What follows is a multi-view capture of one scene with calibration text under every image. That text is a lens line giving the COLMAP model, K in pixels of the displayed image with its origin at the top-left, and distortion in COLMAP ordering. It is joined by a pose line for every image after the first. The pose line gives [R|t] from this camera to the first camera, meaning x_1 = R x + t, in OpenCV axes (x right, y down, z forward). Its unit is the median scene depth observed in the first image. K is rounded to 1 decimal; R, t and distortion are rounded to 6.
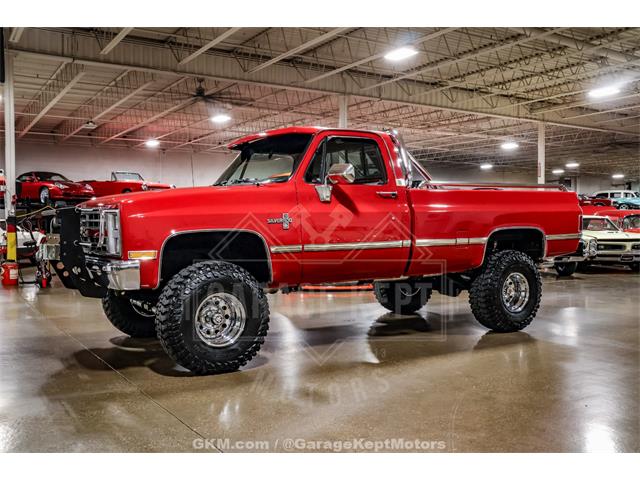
lens RADIAL K [[621.8, 0, 319.0], [0, 621.8, 240.9], [0, 0, 1]] dist [-0.008466, 0.001283]
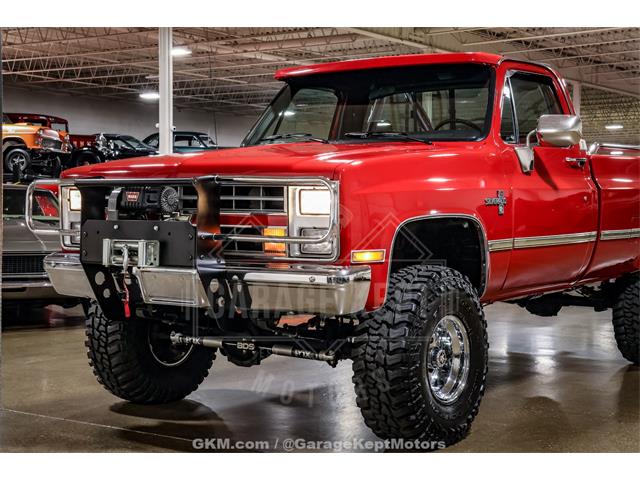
lens RADIAL K [[1057.5, 0, 318.6], [0, 1057.5, 241.6], [0, 0, 1]] dist [0.225329, 0.135312]
pose [[0.922951, -0.004687, 0.384888, -0.498683], [0.001087, 0.999954, 0.009569, -0.001335], [-0.384915, -0.008414, 0.922914, 0.044097]]
